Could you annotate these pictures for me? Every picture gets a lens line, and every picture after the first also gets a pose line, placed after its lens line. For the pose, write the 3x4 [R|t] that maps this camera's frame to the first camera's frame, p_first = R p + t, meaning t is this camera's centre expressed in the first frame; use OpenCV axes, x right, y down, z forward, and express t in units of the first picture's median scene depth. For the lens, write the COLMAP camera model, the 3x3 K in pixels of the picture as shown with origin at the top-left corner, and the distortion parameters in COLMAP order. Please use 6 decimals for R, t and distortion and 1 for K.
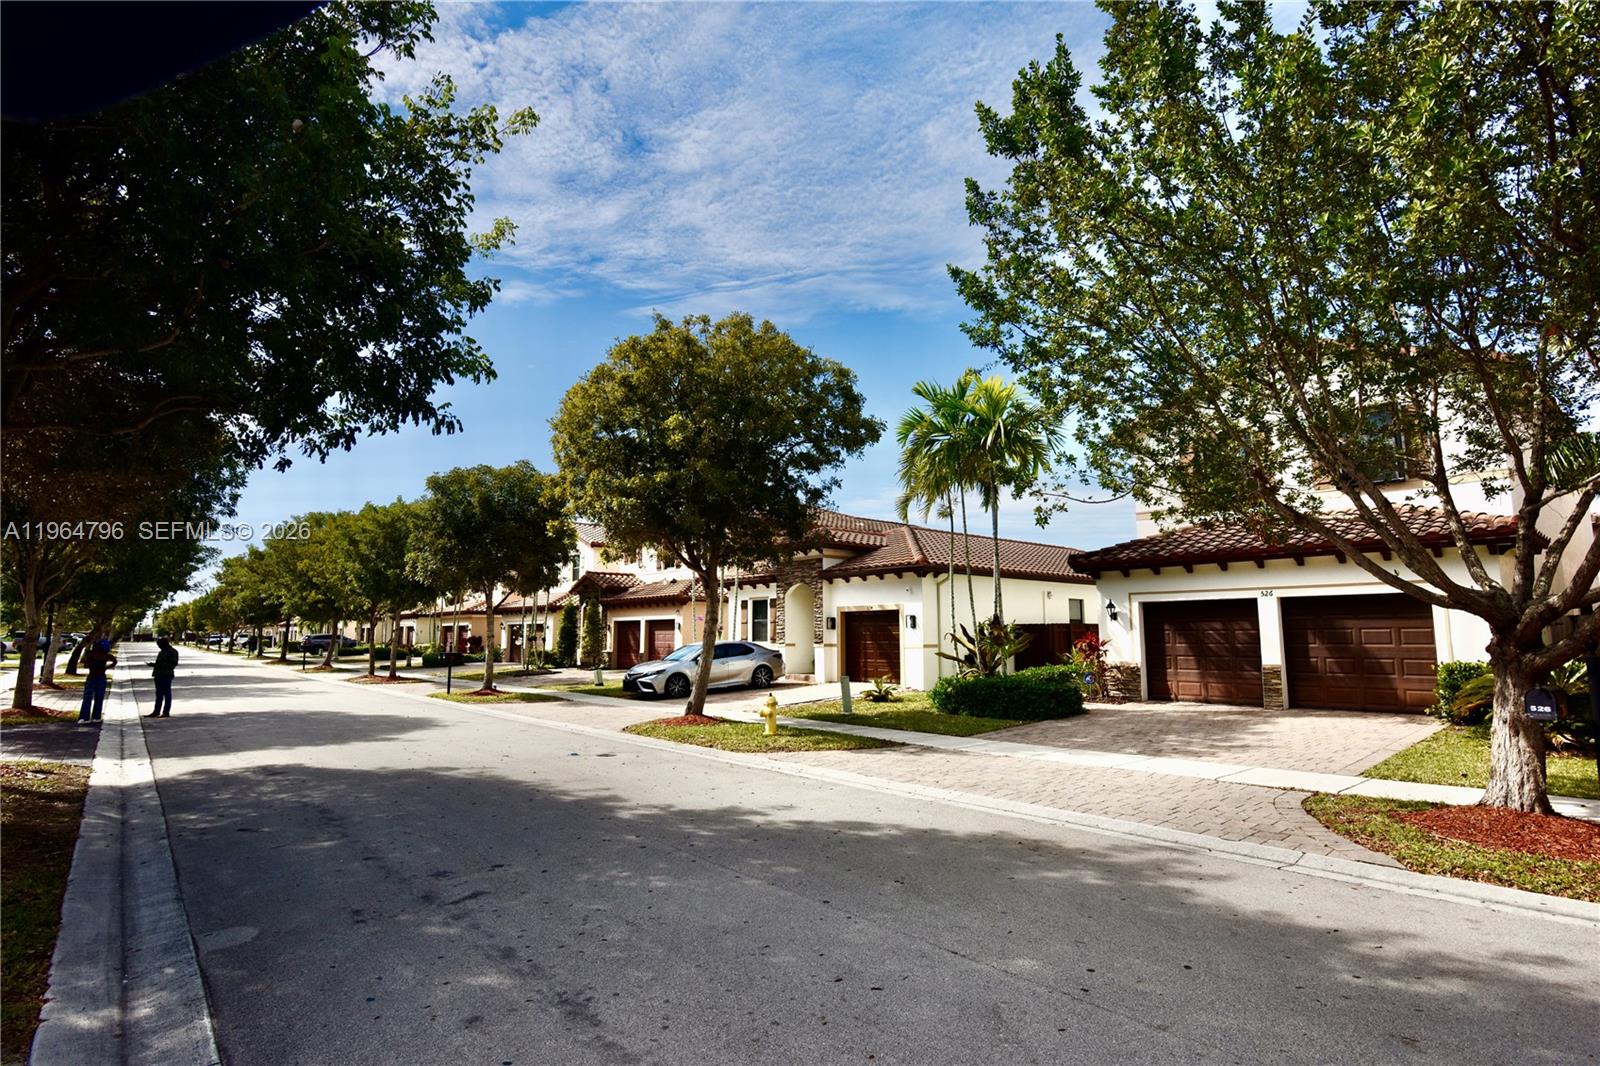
lens RADIAL K [[795.5, 0, 794.4], [0, 795.5, 527.0], [0, 0, 1]] dist [-0.015775, -0.001158]
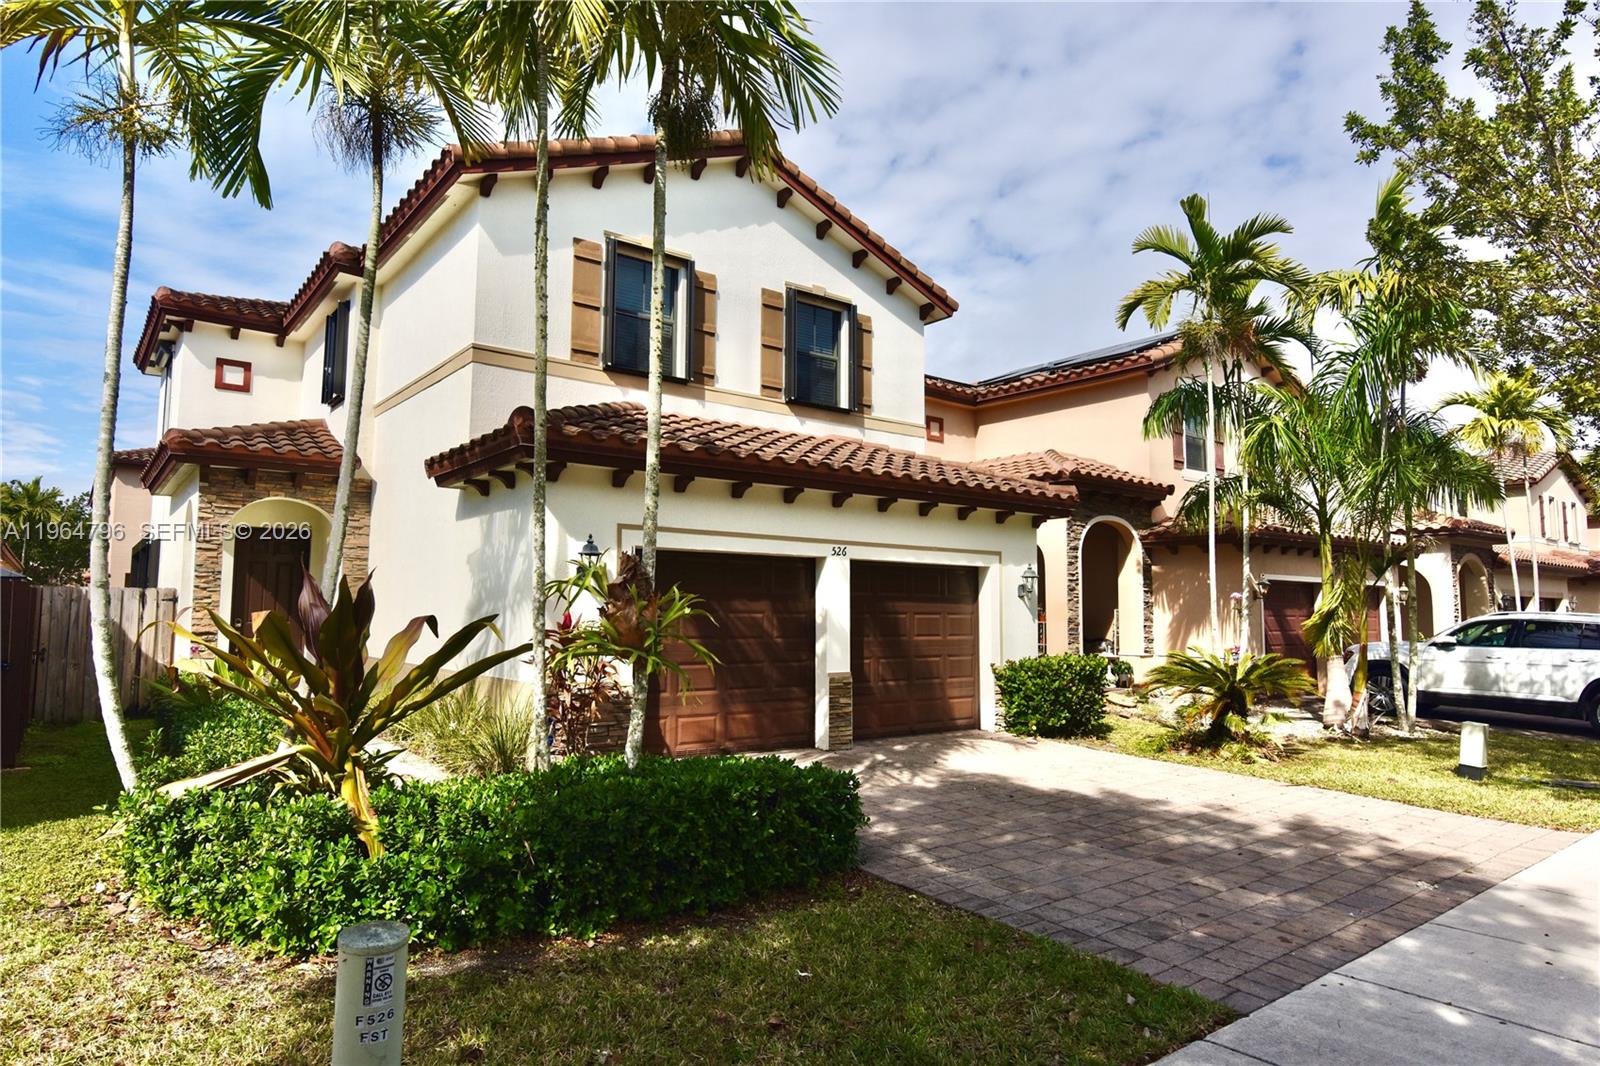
lens RADIAL K [[952.2, 0, 795.5], [0, 952.2, 536.3], [0, 0, 1]] dist [-0.009104, 0.000370]
pose [[0.046292, 0.085057, 0.995300, -0.100911], [-0.143575, 0.986590, -0.077635, 0.124692], [-0.988556, -0.139307, 0.057883, 0.933943]]
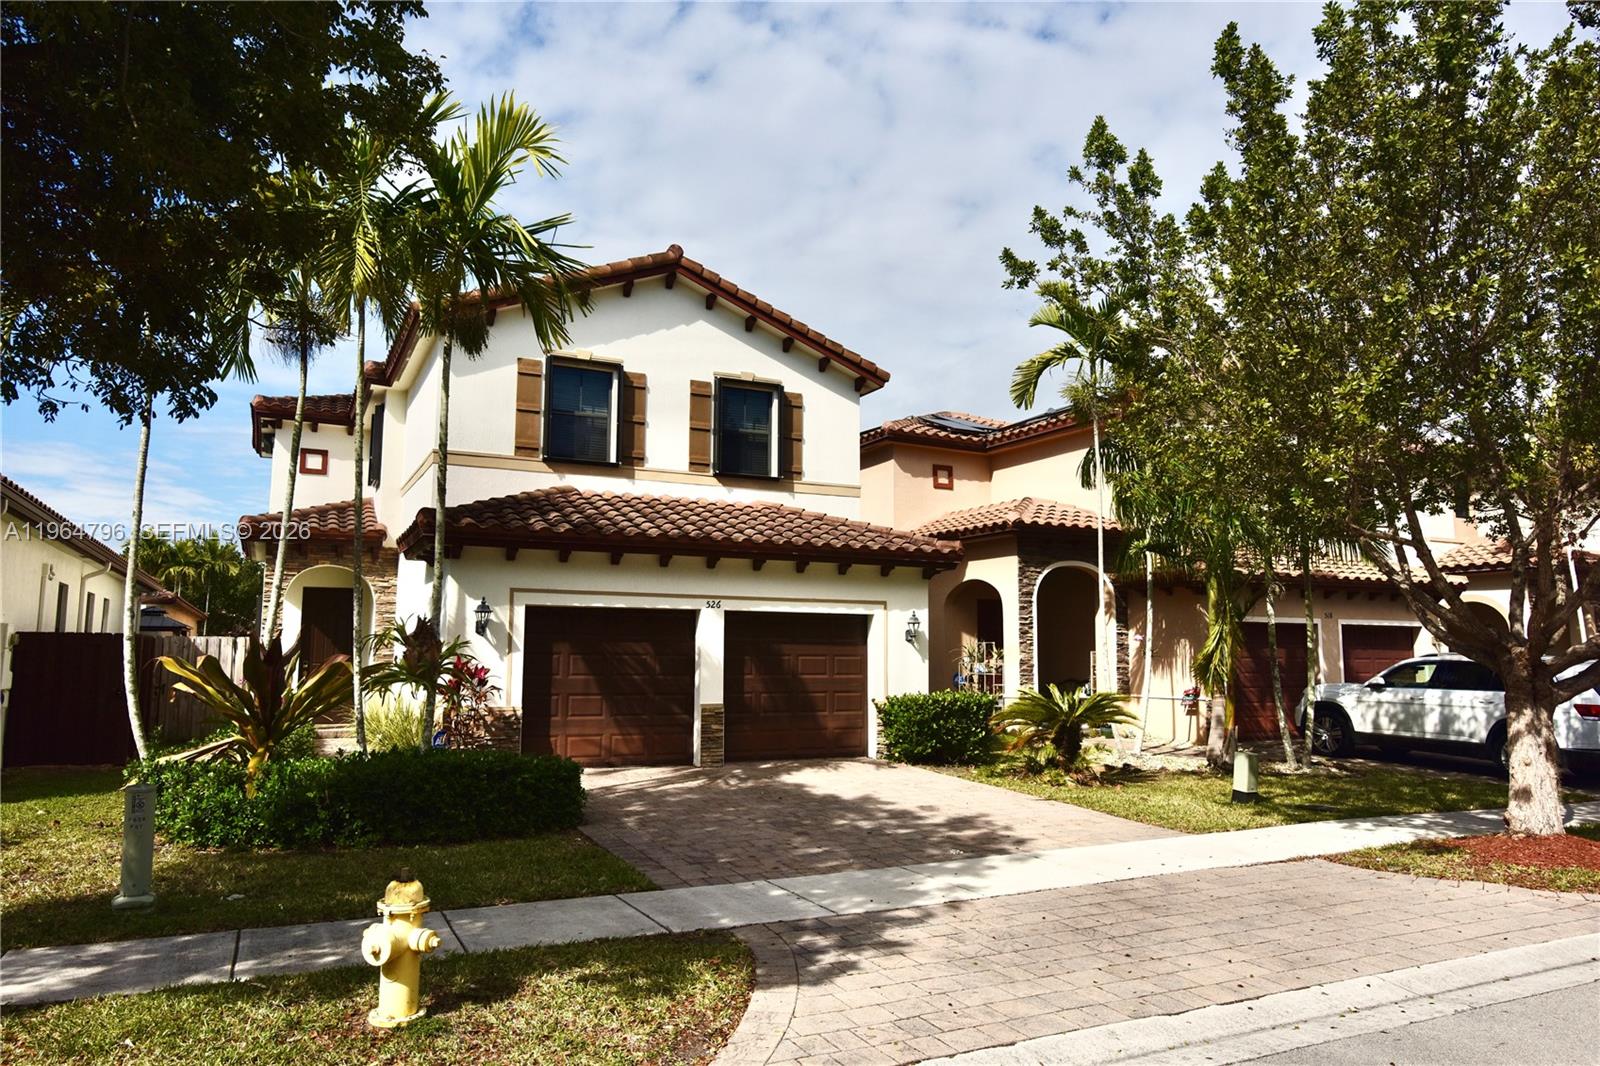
lens RADIAL K [[1076.0, 0, 796.1], [0, 1076.0, 537.9], [0, 0, 1]] dist [-0.003208, 0.000363]
pose [[0.248888, 0.110874, 0.962165, -0.309391], [-0.138307, 0.987314, -0.077995, 0.084829], [-0.958606, -0.113662, 0.261065, 0.639944]]
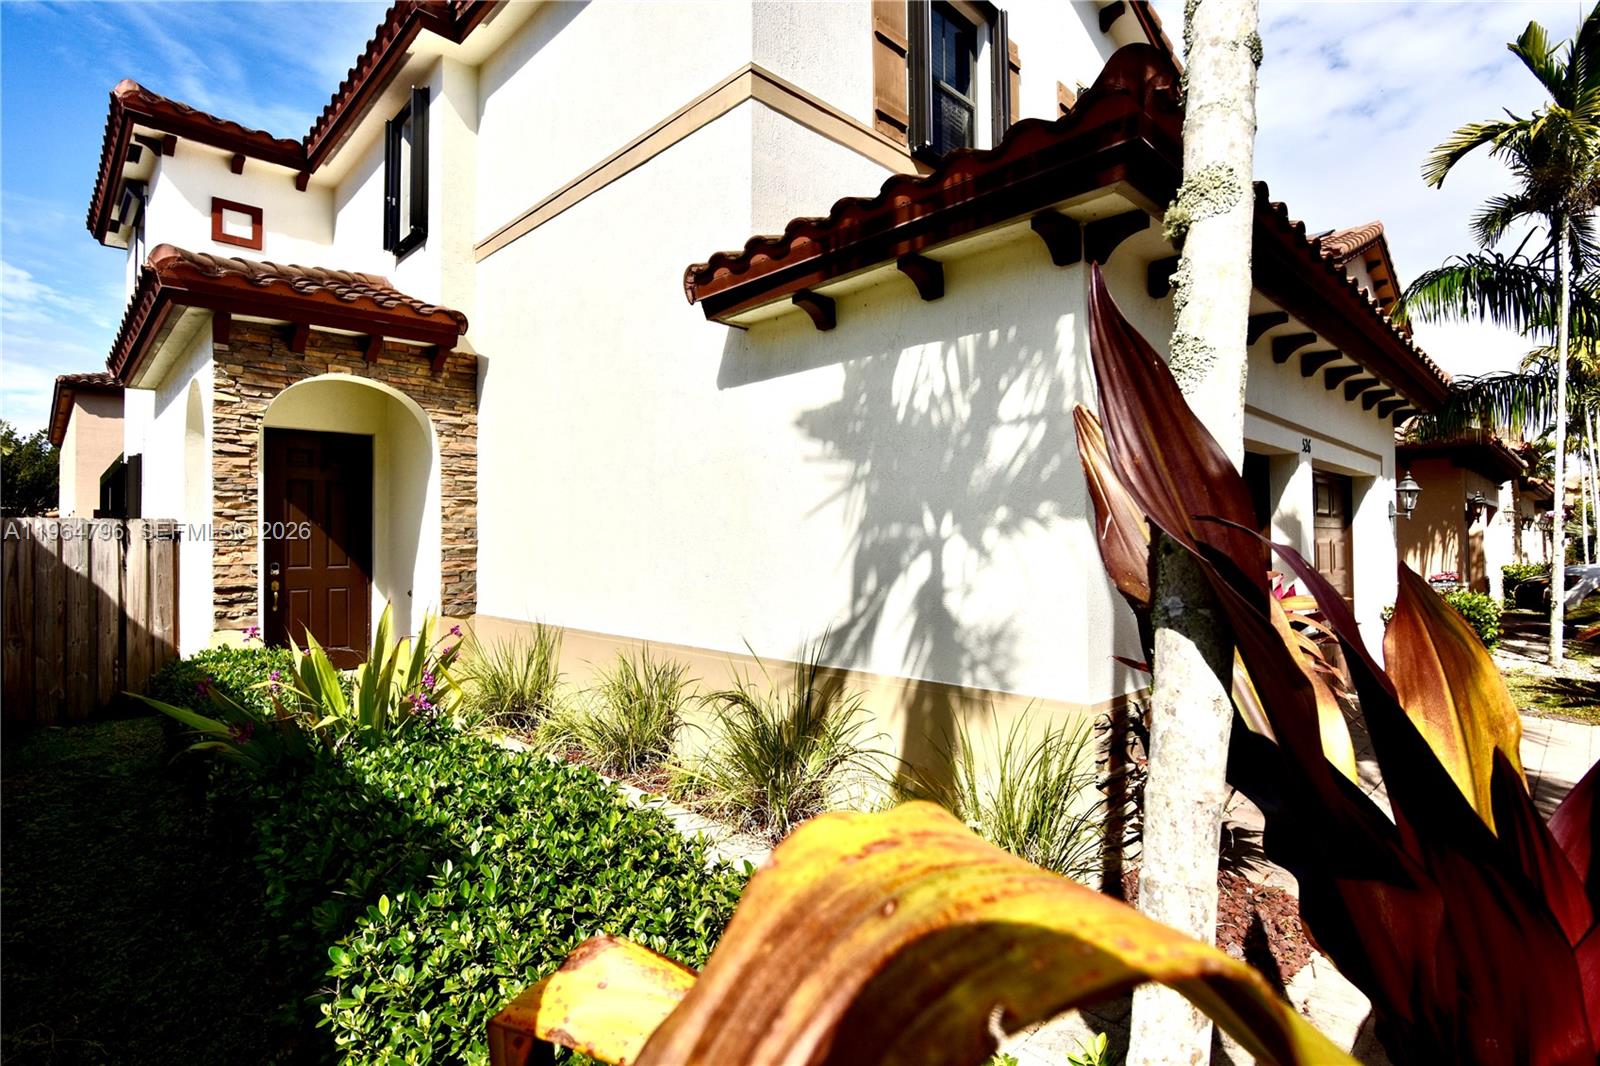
lens RADIAL K [[795.5, 0, 796.6], [0, 795.5, 531.4], [0, 0, 1]] dist [-0.015775, -0.001158]
pose [[-0.068874, 0.016552, 0.997488, 0.225034], [-0.127332, 0.991539, -0.025245, 0.155760], [-0.989466, -0.128751, -0.066183, 1.185550]]
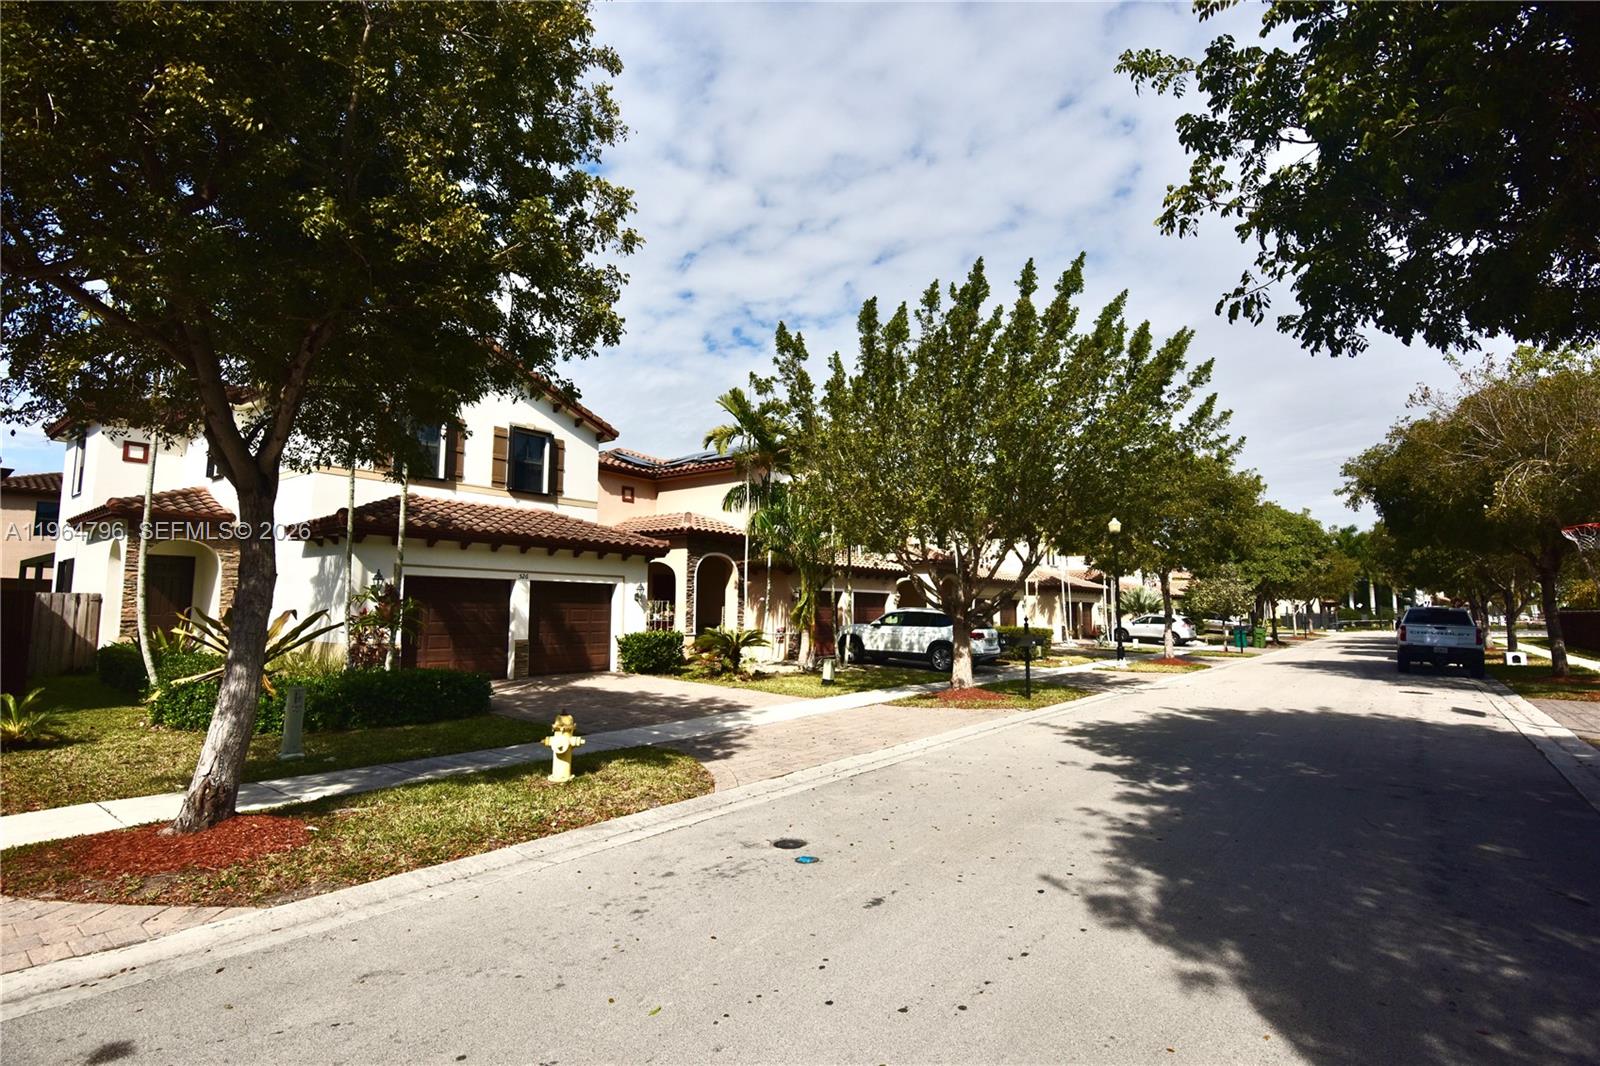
lens RADIAL K [[780.3, 0, 792.6], [0, 780.3, 534.9], [0, 0, 1]] dist [-0.013666, -0.002621]
pose [[-0.196729, 0.099049, 0.975442, -0.530711], [-0.137020, 0.982344, -0.127384, 0.107997], [-0.970836, -0.158715, -0.179684, 0.787675]]
